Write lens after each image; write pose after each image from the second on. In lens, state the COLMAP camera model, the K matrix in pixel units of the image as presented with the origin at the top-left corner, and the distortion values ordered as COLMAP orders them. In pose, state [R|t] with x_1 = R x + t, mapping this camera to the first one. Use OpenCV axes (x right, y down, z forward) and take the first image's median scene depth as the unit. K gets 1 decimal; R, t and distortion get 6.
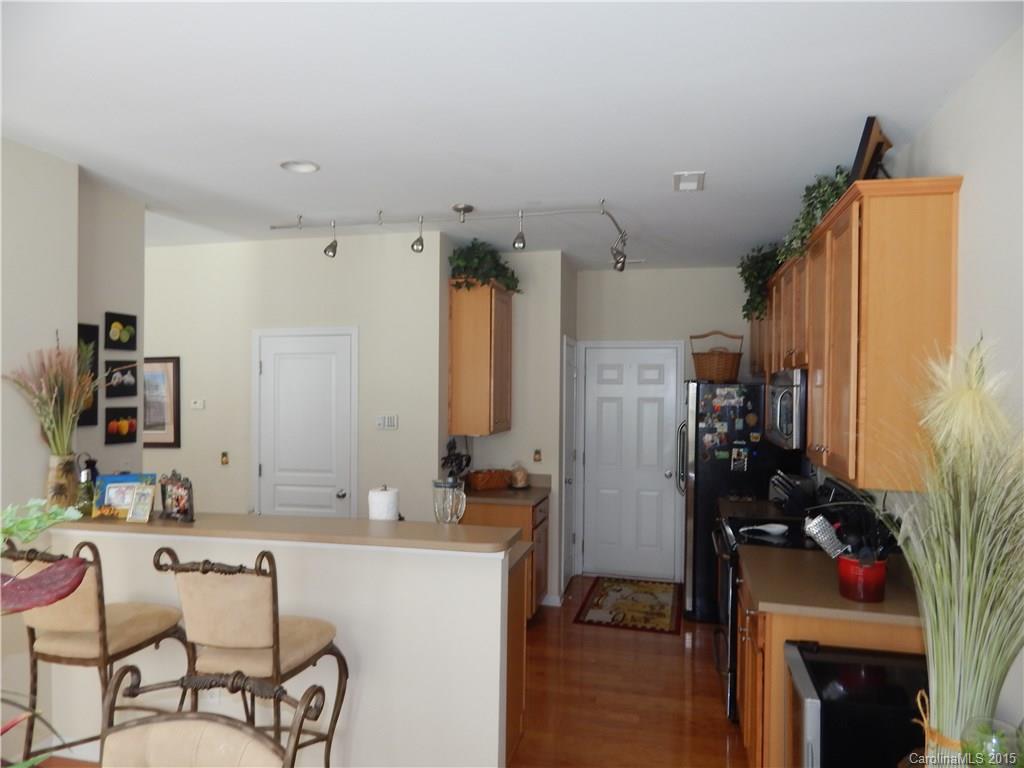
lens RADIAL K [[672.4, 0, 509.9], [0, 672.4, 388.1], [0, 0, 1]] dist [-0.007150, 0.004741]
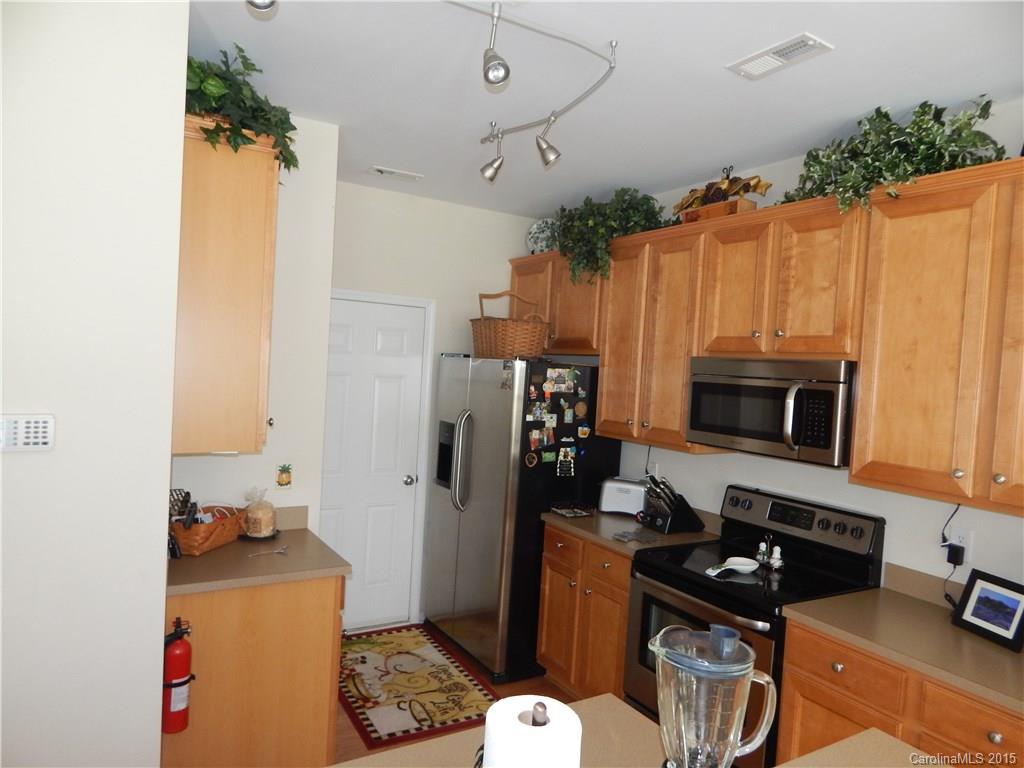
lens RADIAL K [[672.4, 0, 518.7], [0, 672.4, 377.7], [0, 0, 1]] dist [-0.007150, 0.004741]
pose [[0.696773, 0.015701, 0.717120, -0.252170], [-0.047387, 0.998584, 0.024179, -0.006475], [-0.715724, -0.050830, 0.696531, 0.502787]]
